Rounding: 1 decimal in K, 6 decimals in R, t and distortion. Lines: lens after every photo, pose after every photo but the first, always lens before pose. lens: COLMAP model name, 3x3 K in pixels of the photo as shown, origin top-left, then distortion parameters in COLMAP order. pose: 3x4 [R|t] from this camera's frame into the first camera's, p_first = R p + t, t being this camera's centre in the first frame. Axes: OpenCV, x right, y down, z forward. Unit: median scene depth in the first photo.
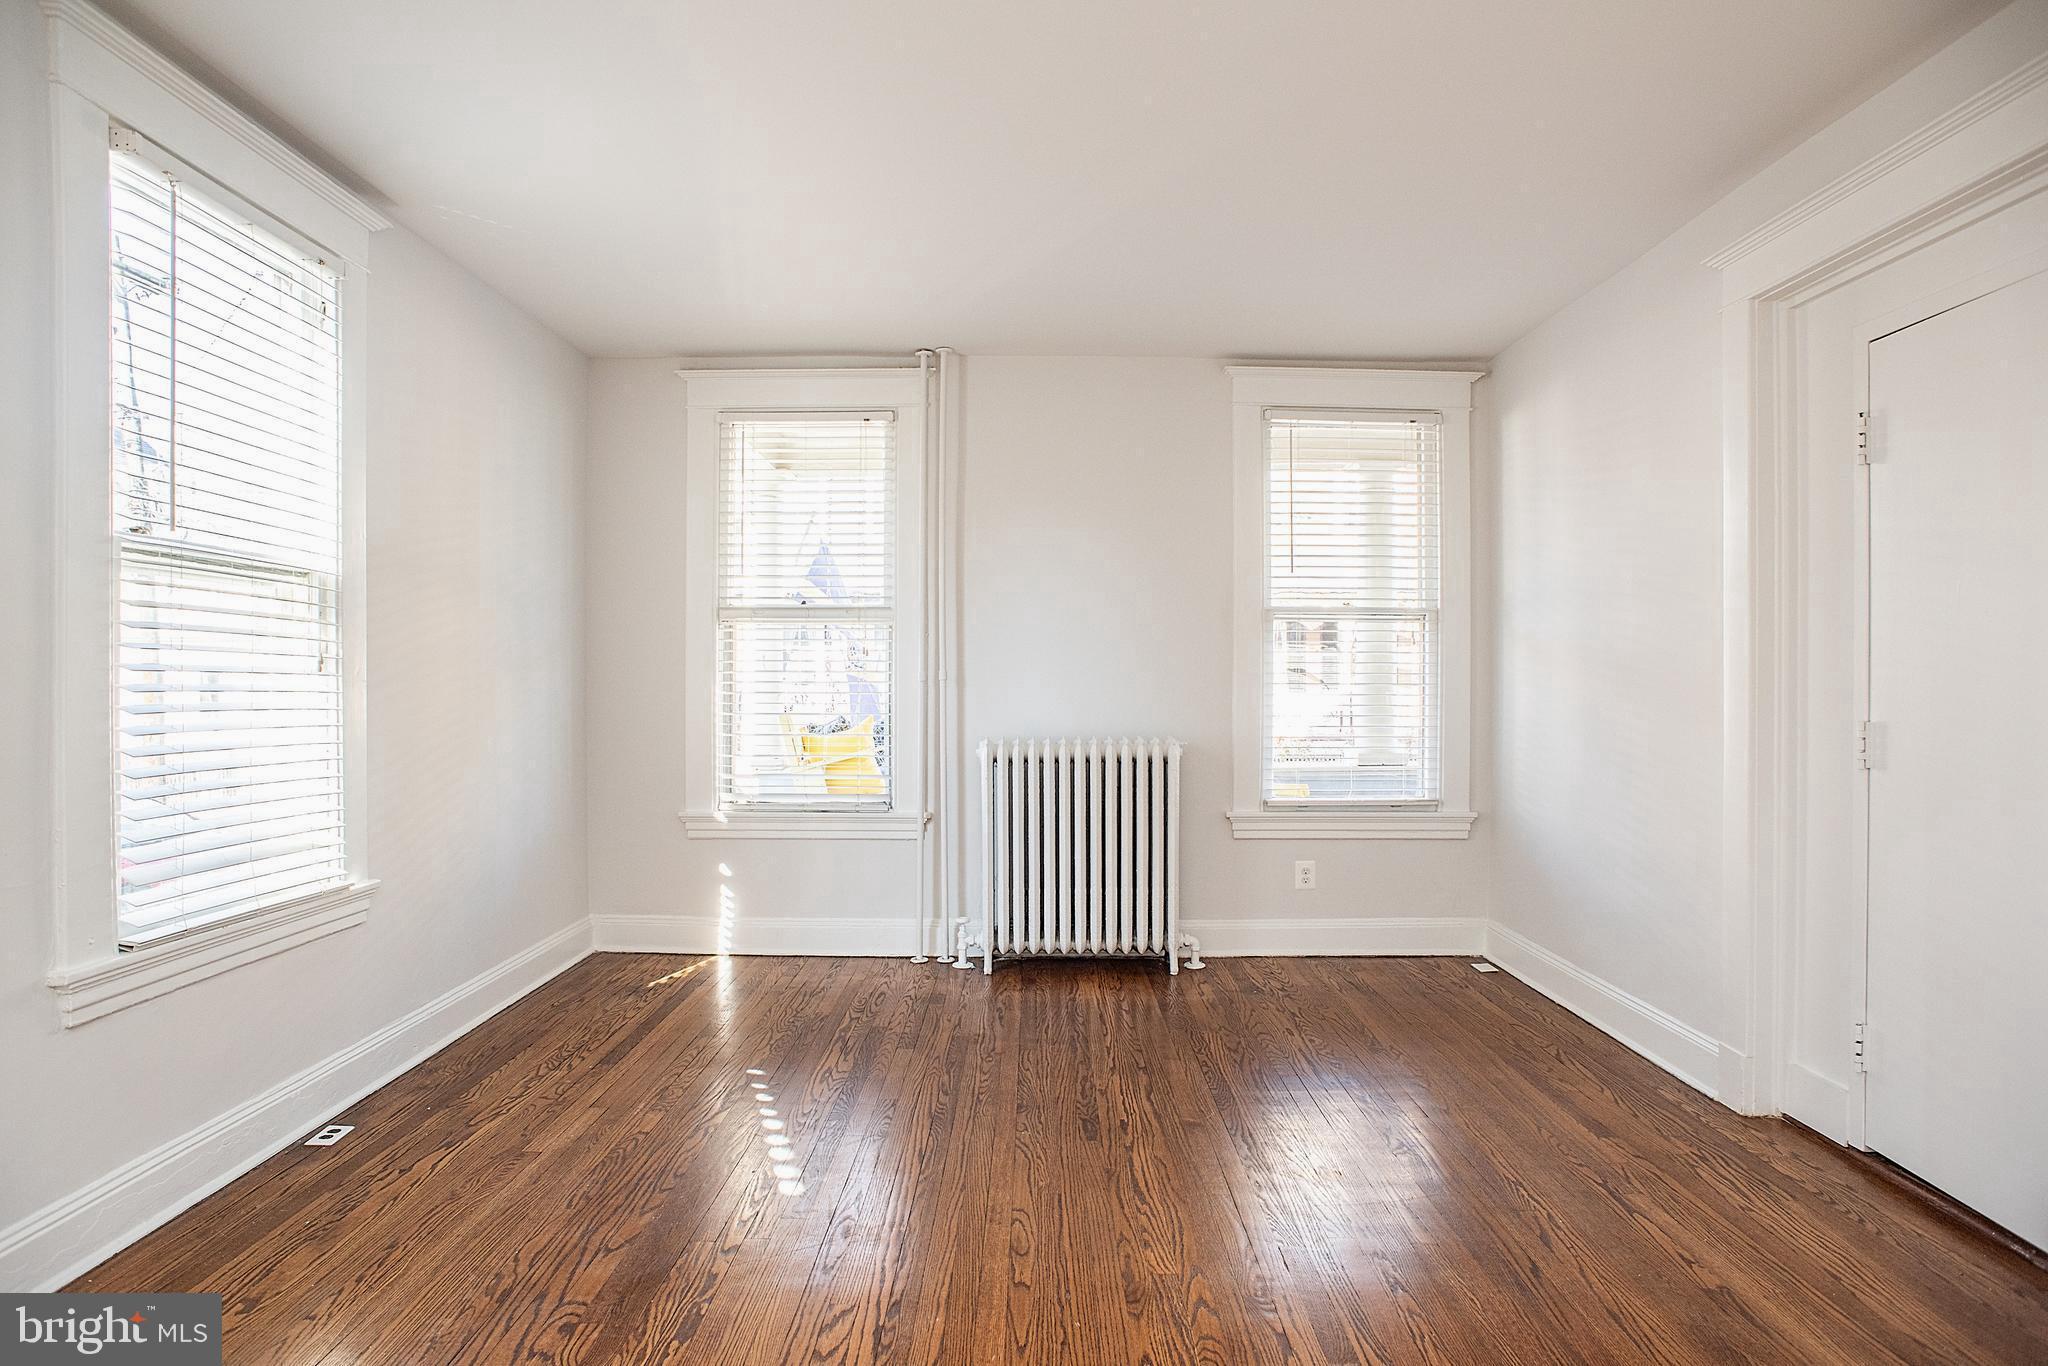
lens RADIAL K [[1167.3, 0, 1030.4], [0, 1167.3, 672.0], [0, 0, 1]] dist [-0.100850, 0.071717]
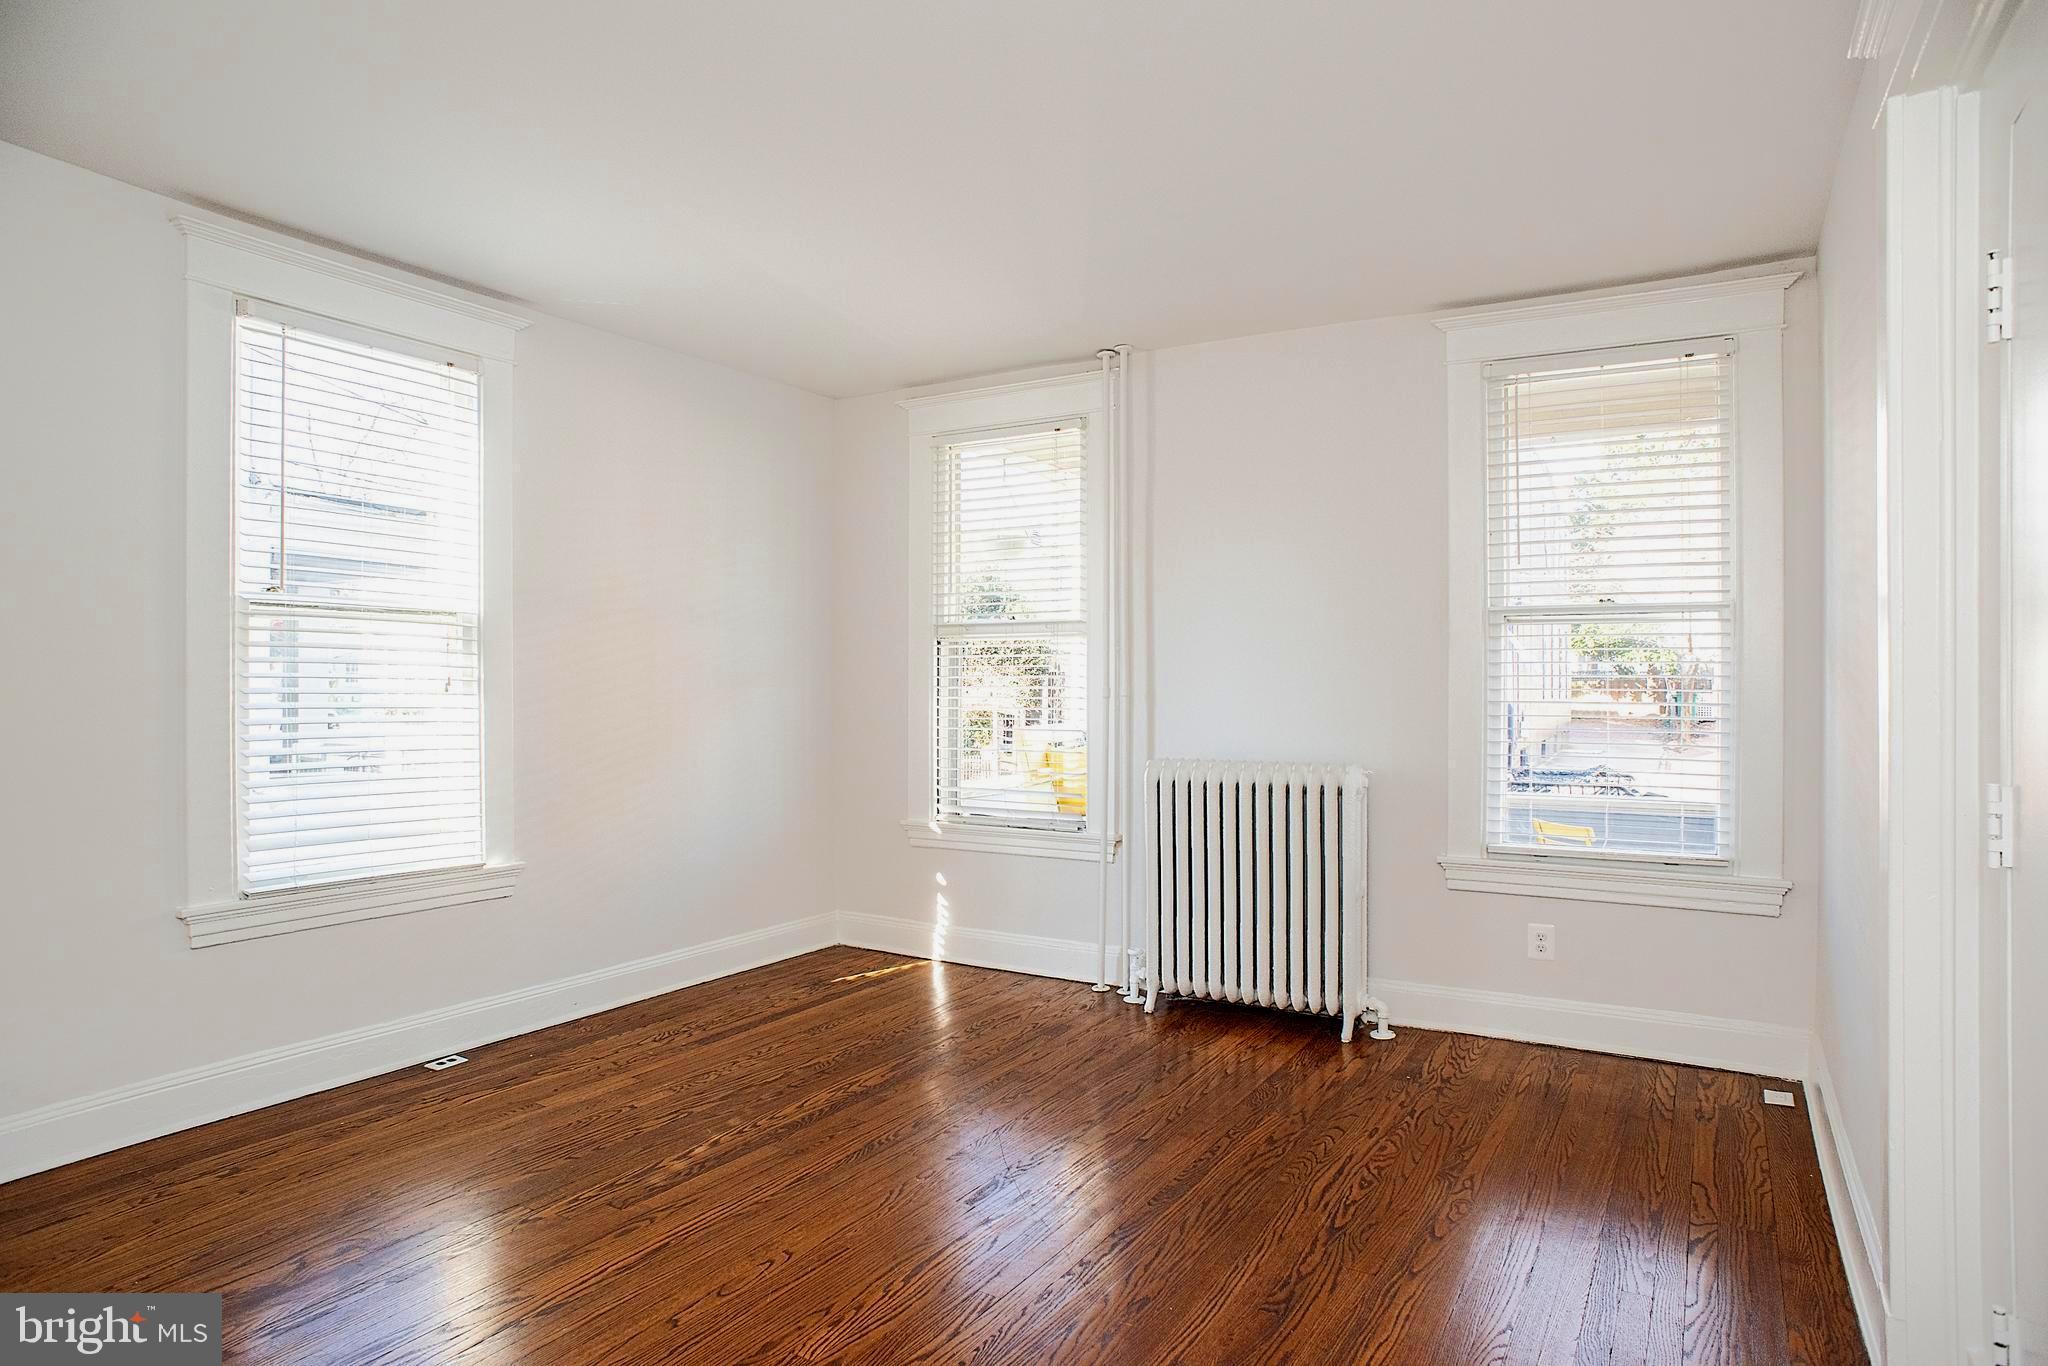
lens RADIAL K [[1169.9, 0, 1022.9], [0, 1169.9, 688.5], [0, 0, 1]] dist [-0.100571, 0.073385]
pose [[0.859194, -0.000881, -0.511650, 0.349296], [0.005041, 0.999965, 0.006742, -0.006439], [0.511626, -0.008372, 0.859168, 0.147432]]
